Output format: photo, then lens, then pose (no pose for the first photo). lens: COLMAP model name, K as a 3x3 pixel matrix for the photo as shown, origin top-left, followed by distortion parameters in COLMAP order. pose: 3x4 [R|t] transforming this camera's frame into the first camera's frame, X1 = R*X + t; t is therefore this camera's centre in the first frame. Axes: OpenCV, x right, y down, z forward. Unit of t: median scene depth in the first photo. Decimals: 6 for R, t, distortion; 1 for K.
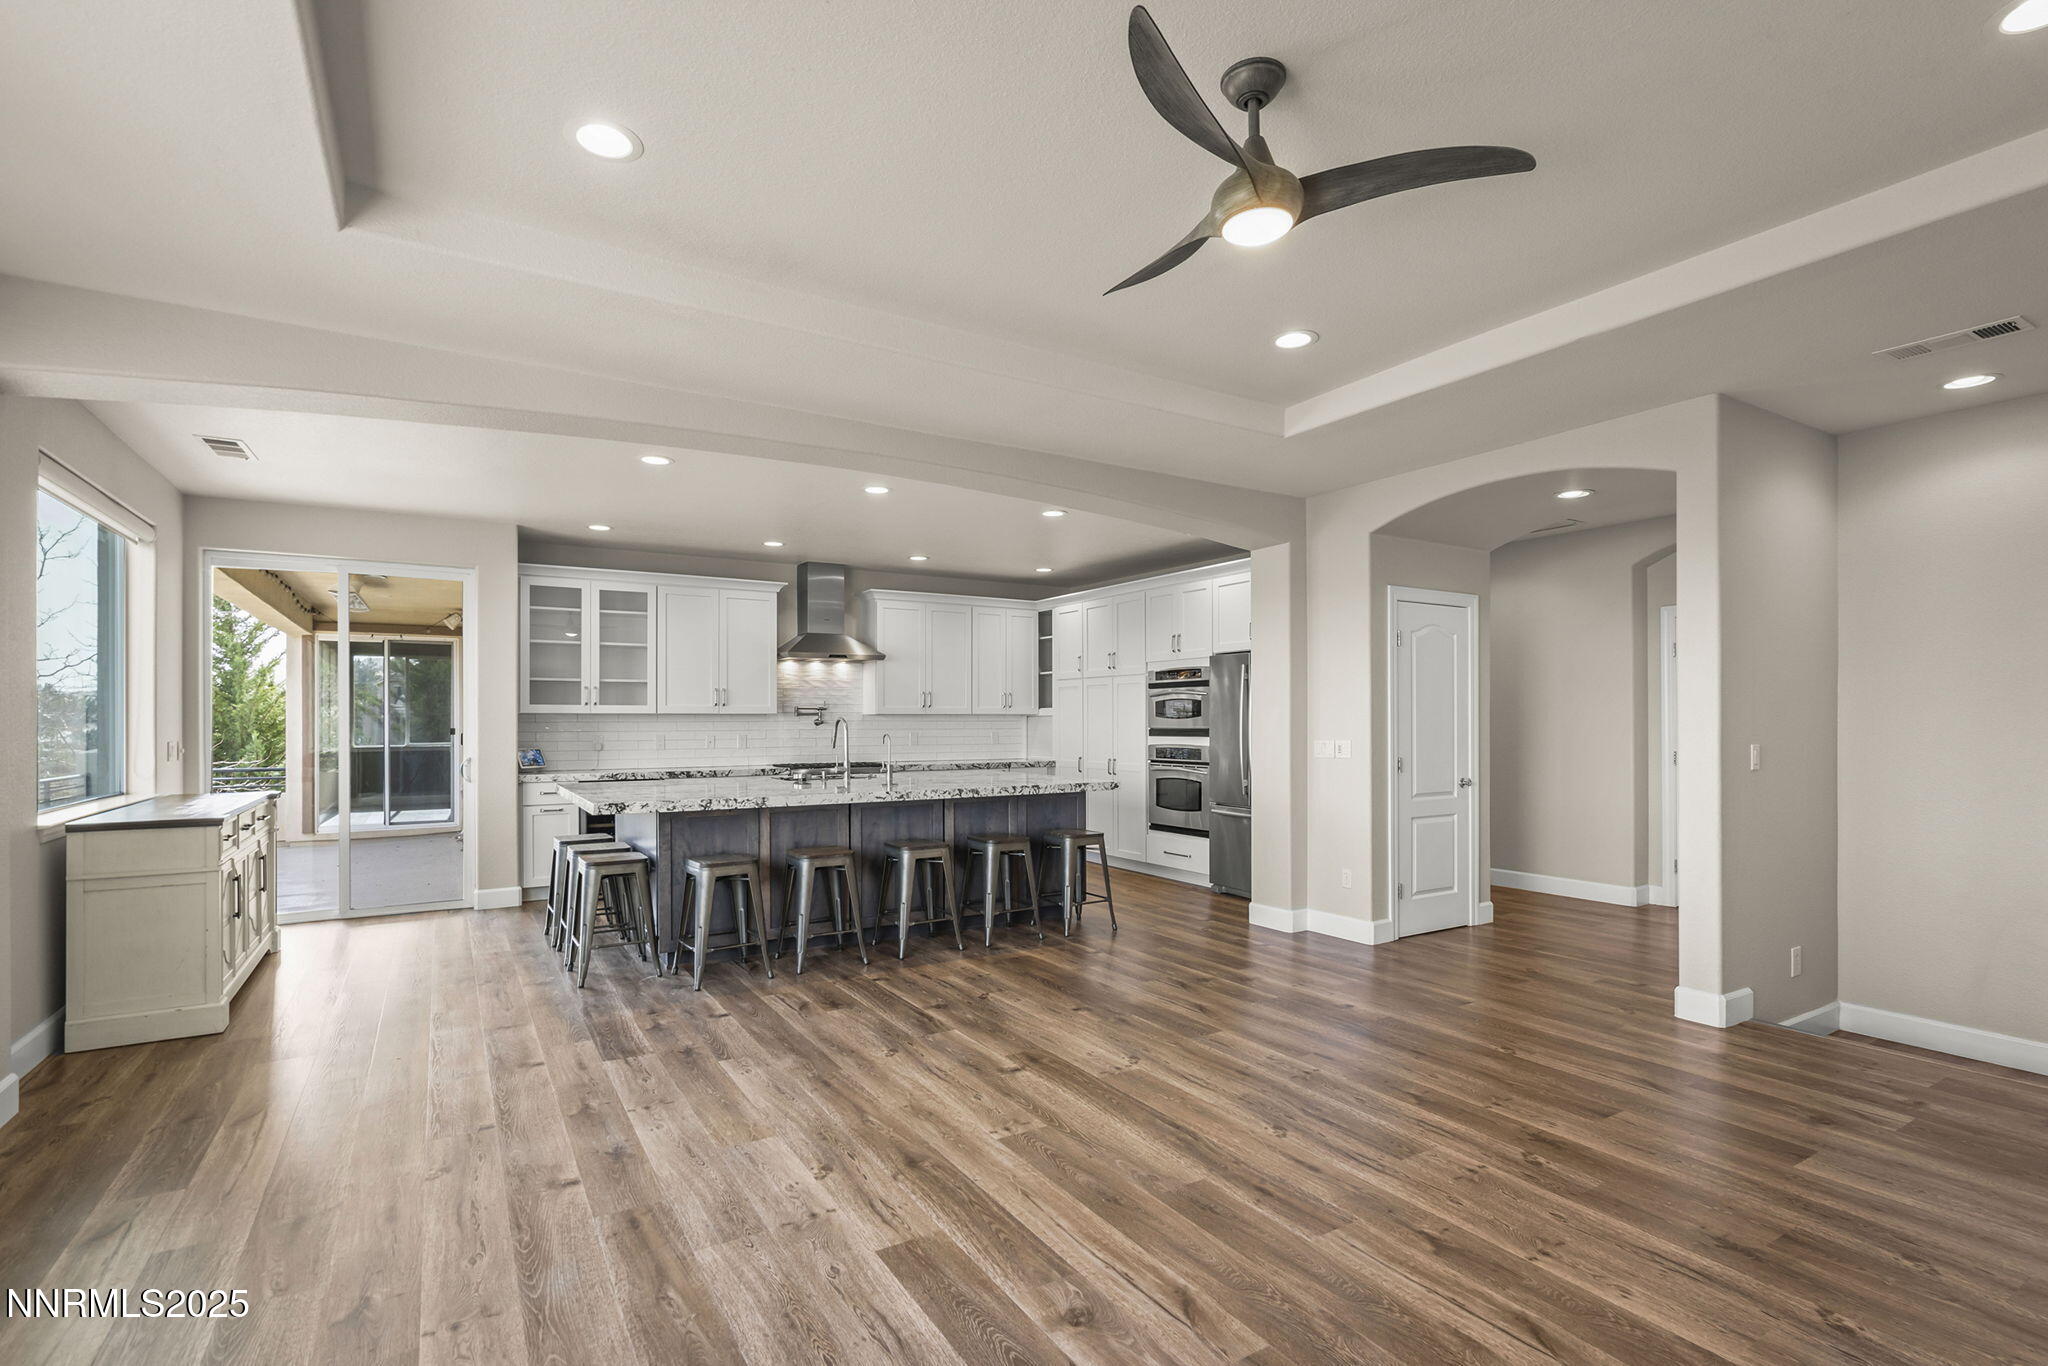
lens RADIAL K [[949.4, 0, 1004.7], [0, 949.4, 721.5], [0, 0, 1]] dist [-0.003165, -0.000191]
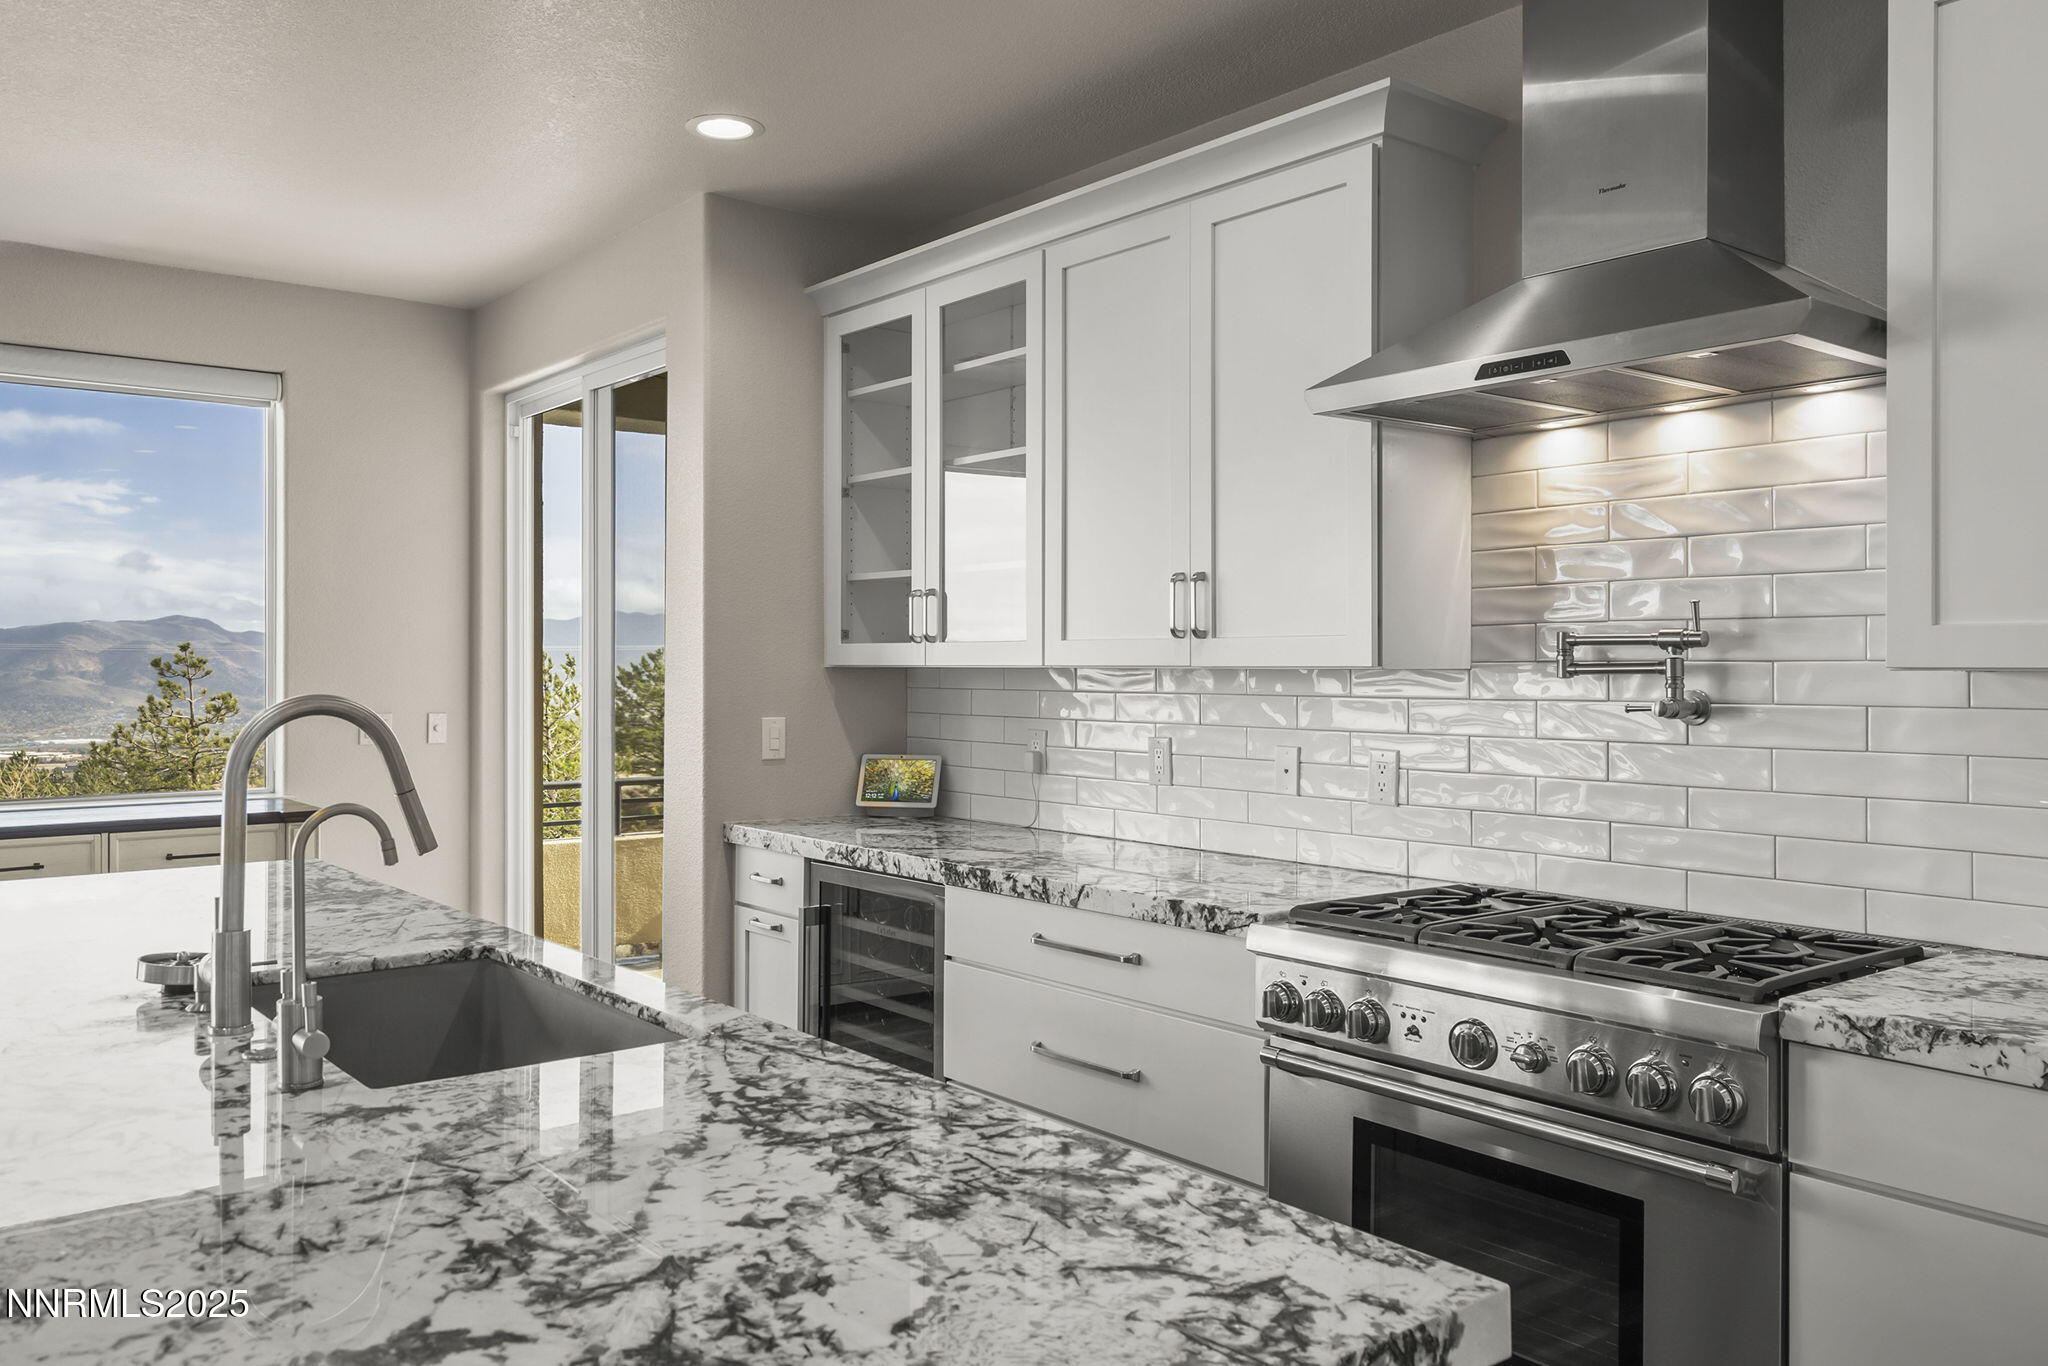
lens RADIAL K [[1551.6, 0, 977.8], [0, 1551.6, 660.7], [0, 0, 1]] dist [0.038129, -0.001028]
pose [[0.123735, -0.000720, -0.992315, 0.133416], [-0.001955, 0.999998, -0.000970, -0.009883], [0.992313, 0.002060, 0.123734, 0.940426]]
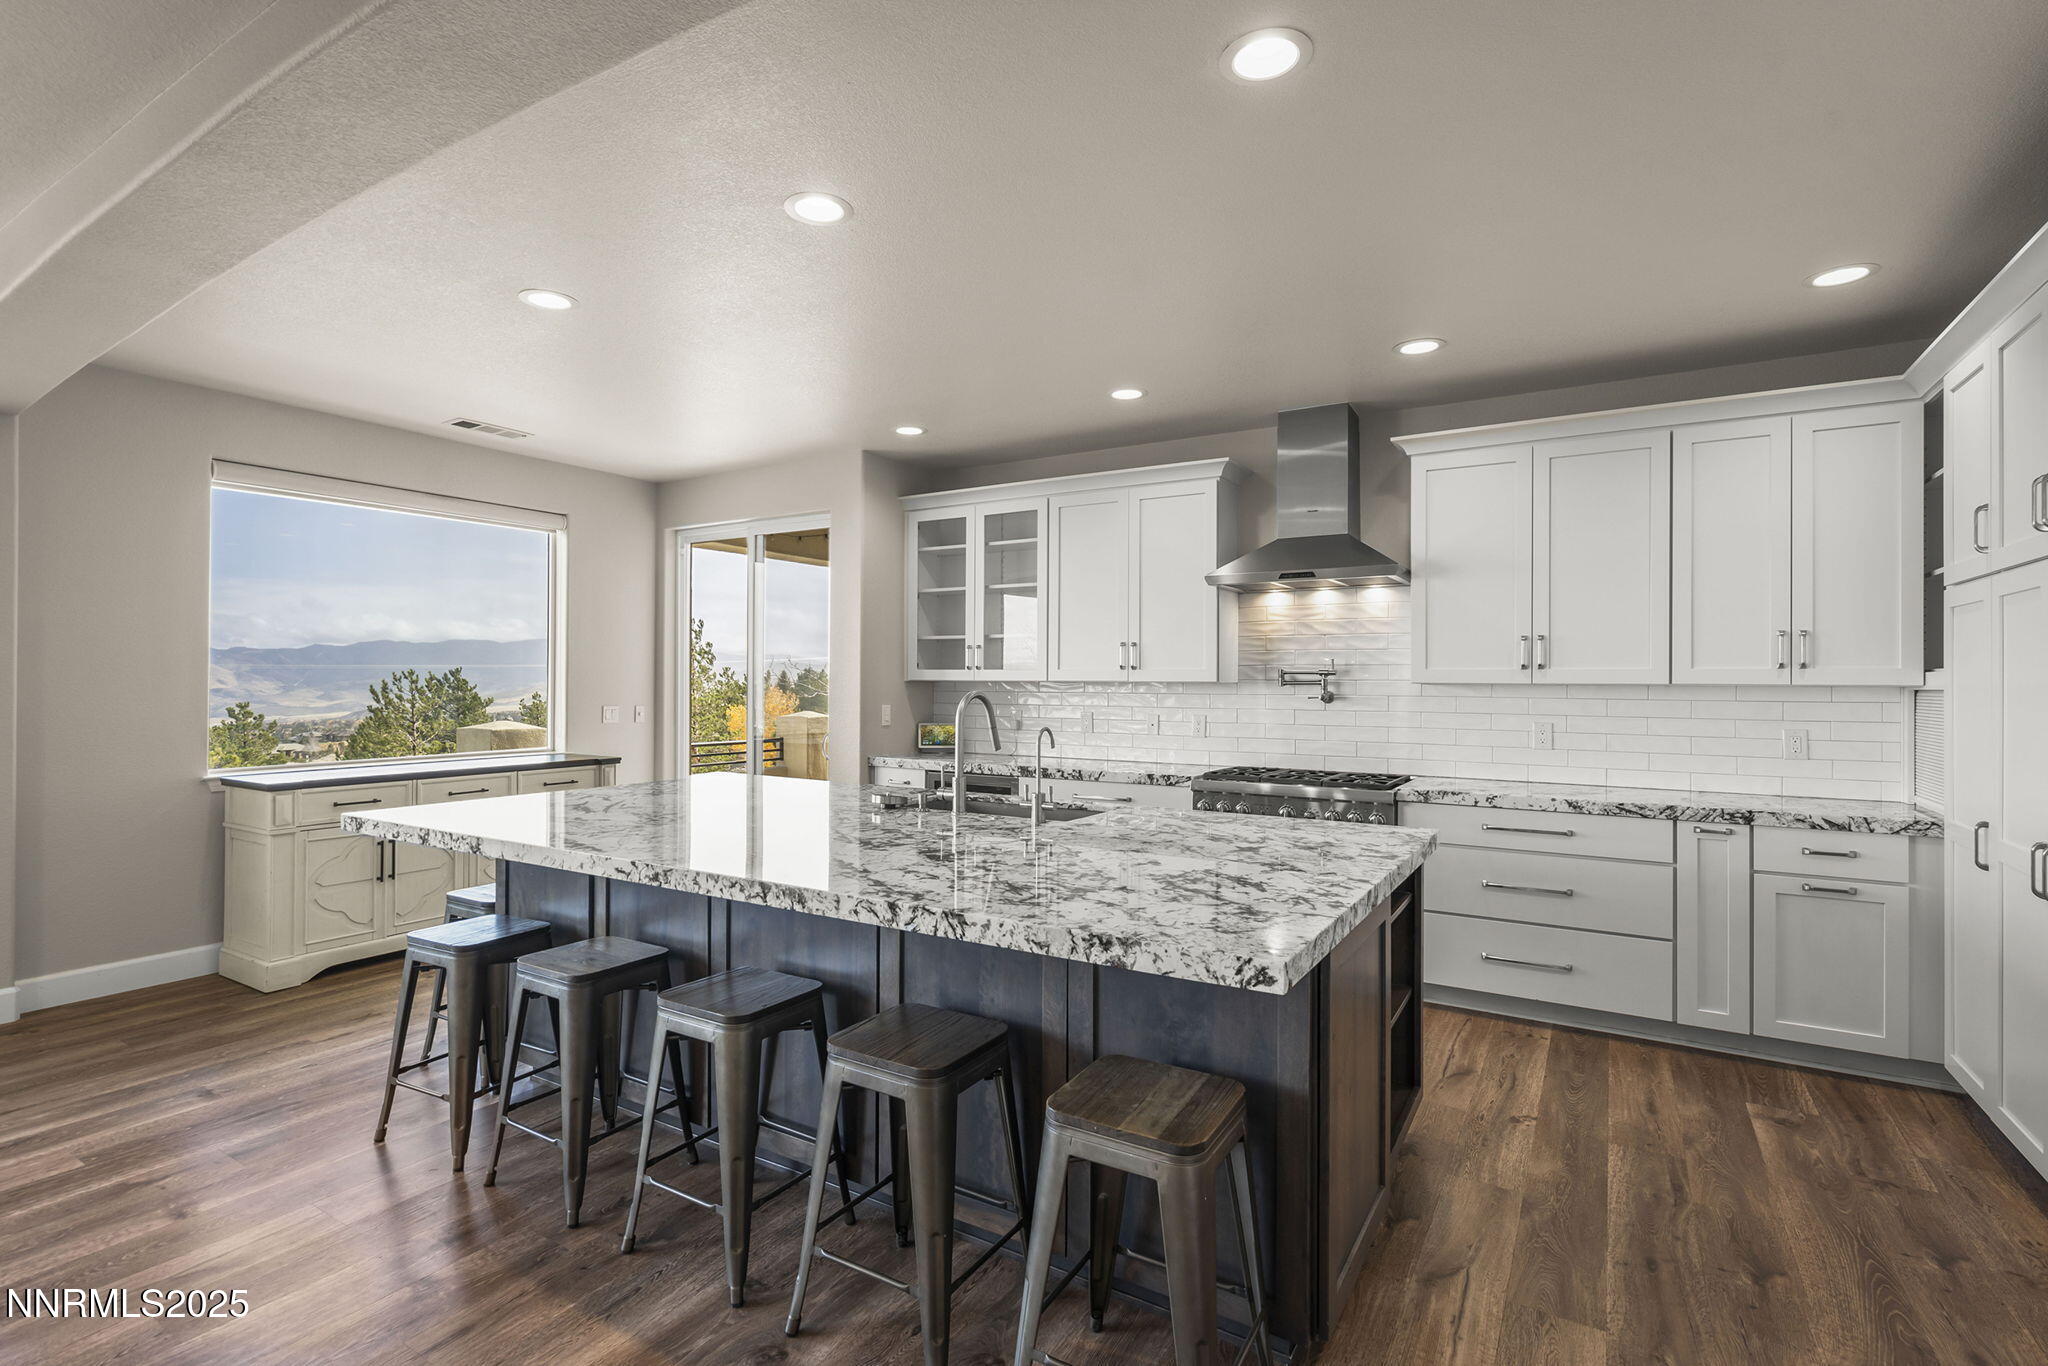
lens RADIAL K [[960.2, 0, 1021.5], [0, 960.2, 677.1], [0, 0, 1]] dist [-0.002385, -0.000096]
pose [[0.464023, 0.000038, -0.885823, 0.256157], [-0.007499, 0.999964, -0.003886, -0.008564], [0.885791, 0.008446, 0.464007, 0.672914]]
